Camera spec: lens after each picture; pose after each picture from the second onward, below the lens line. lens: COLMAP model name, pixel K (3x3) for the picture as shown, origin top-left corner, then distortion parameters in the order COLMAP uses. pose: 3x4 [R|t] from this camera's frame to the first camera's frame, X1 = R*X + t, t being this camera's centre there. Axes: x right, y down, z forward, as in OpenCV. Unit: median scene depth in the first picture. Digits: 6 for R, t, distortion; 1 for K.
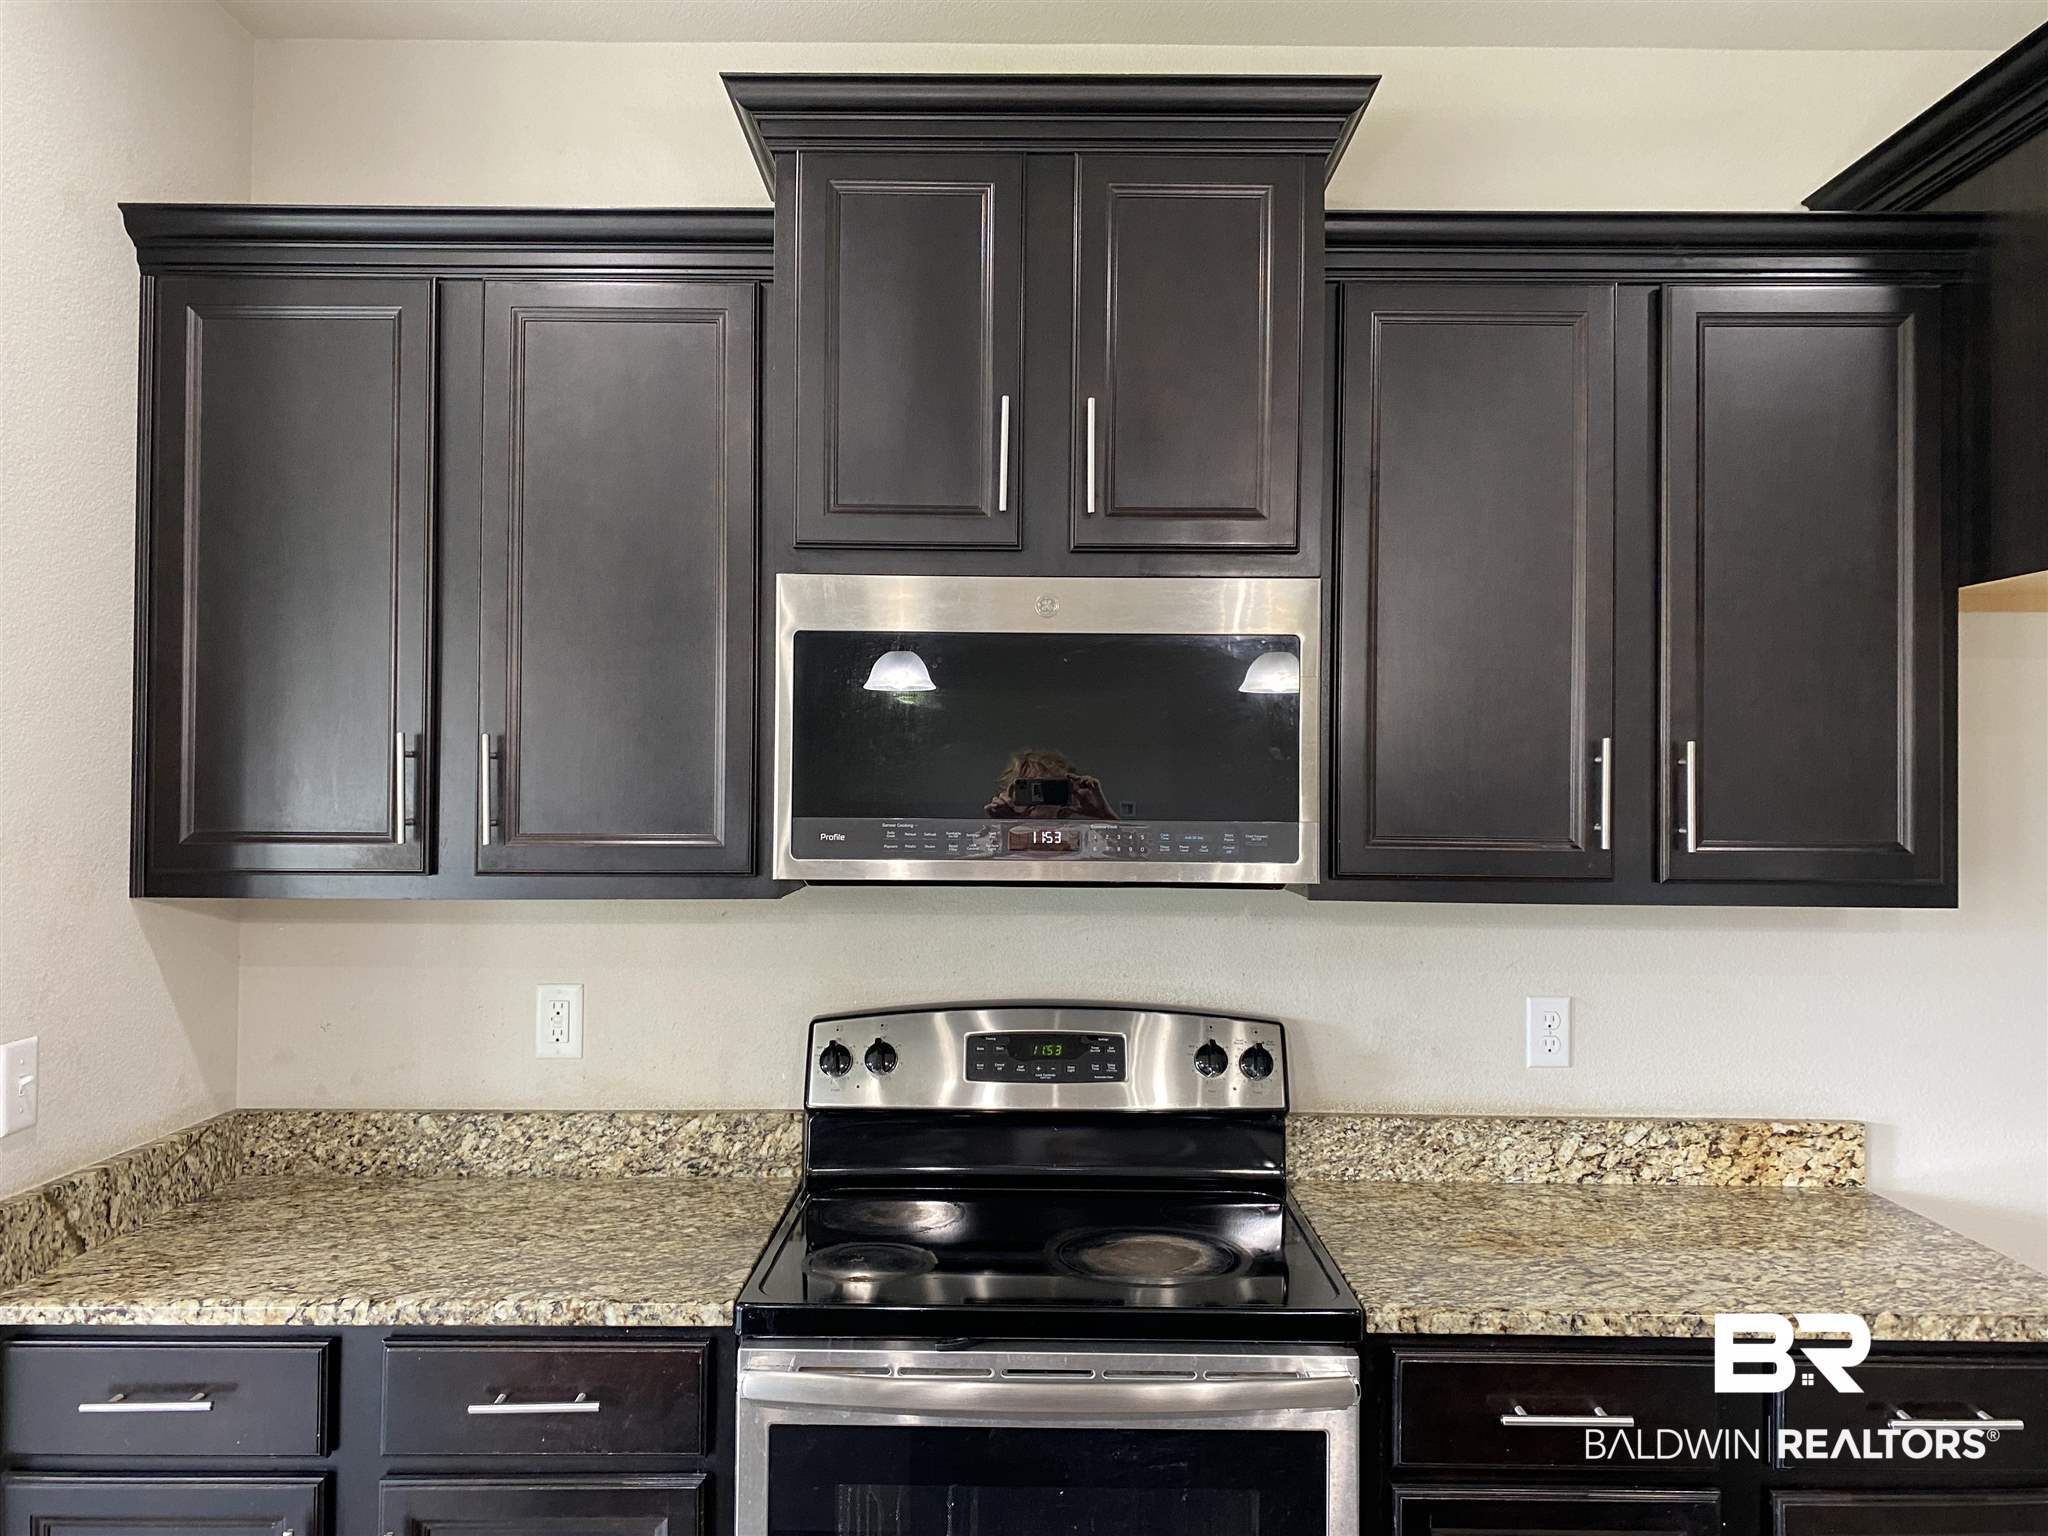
lens RADIAL K [[1549.2, 0, 1024.0], [0, 1549.2, 768.0], [0, 0, 1]] dist [0.057524, -0.000371]
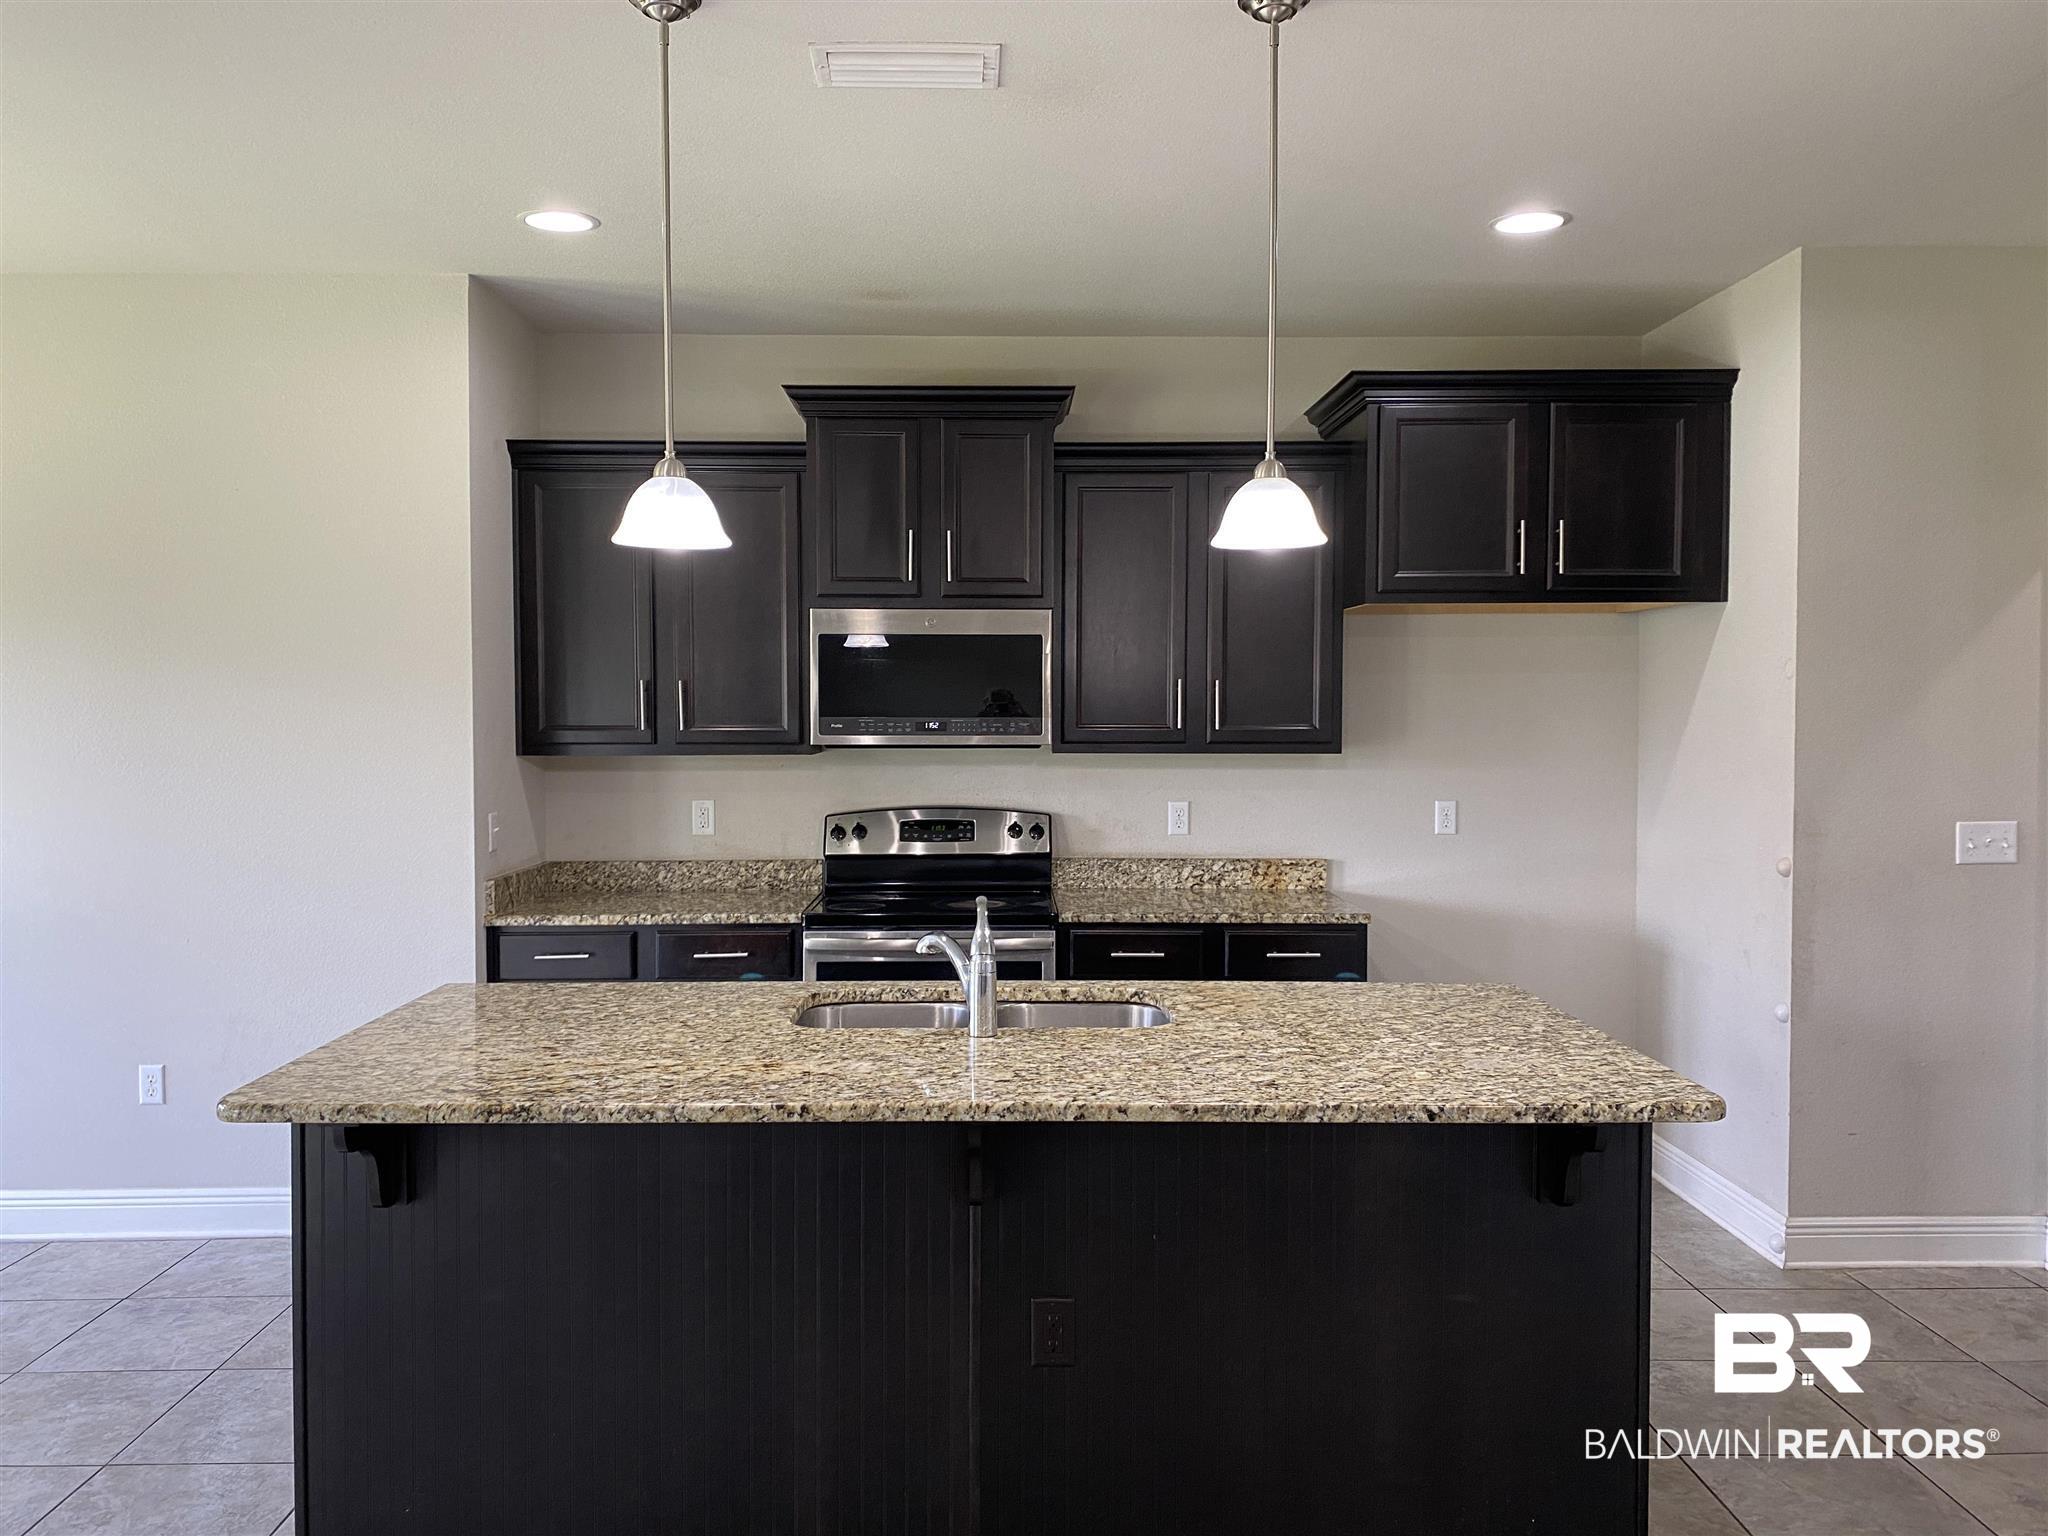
lens RADIAL K [[1530.1, 0, 1024.0], [0, 1530.1, 768.0], [0, 0, 1]] dist [0.128168, -0.000020]
pose [[0.999769, -0.008444, 0.019759, 0.099469], [0.007425, 0.998667, 0.051072, -0.005669], [-0.020164, -0.050913, 0.998499, -1.182886]]
